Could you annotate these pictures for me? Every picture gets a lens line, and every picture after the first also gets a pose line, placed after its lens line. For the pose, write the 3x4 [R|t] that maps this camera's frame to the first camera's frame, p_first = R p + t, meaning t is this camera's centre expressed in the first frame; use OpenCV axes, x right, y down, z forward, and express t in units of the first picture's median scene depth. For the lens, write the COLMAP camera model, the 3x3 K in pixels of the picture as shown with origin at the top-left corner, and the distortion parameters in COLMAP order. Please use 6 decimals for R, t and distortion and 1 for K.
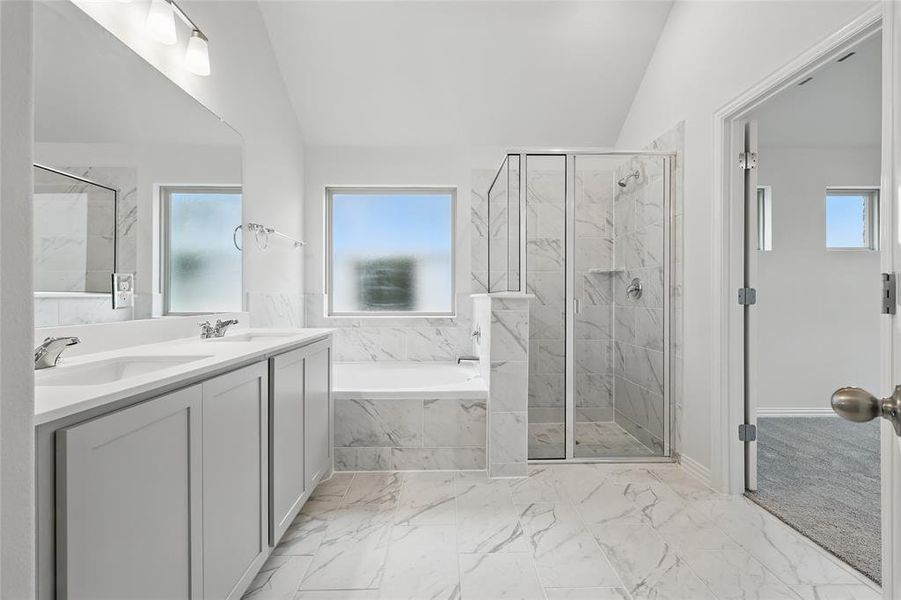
lens RADIAL K [[396.8, 0, 452.1], [0, 396.8, 294.6], [0, 0, 1]] dist [0.002859, -0.000181]
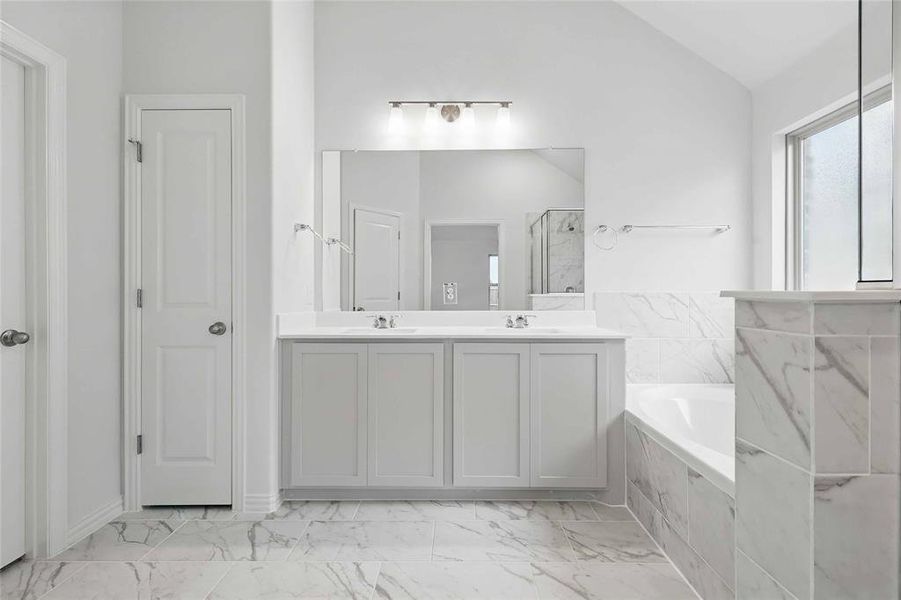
lens RADIAL K [[396.8, 0, 452.1], [0, 396.8, 294.6], [0, 0, 1]] dist [0.002859, -0.000181]
pose [[-0.040782, -0.006239, -0.999149, 0.589872], [0.008605, 0.999941, -0.006595, 0.002341], [0.999131, -0.008867, -0.040726, 0.706685]]
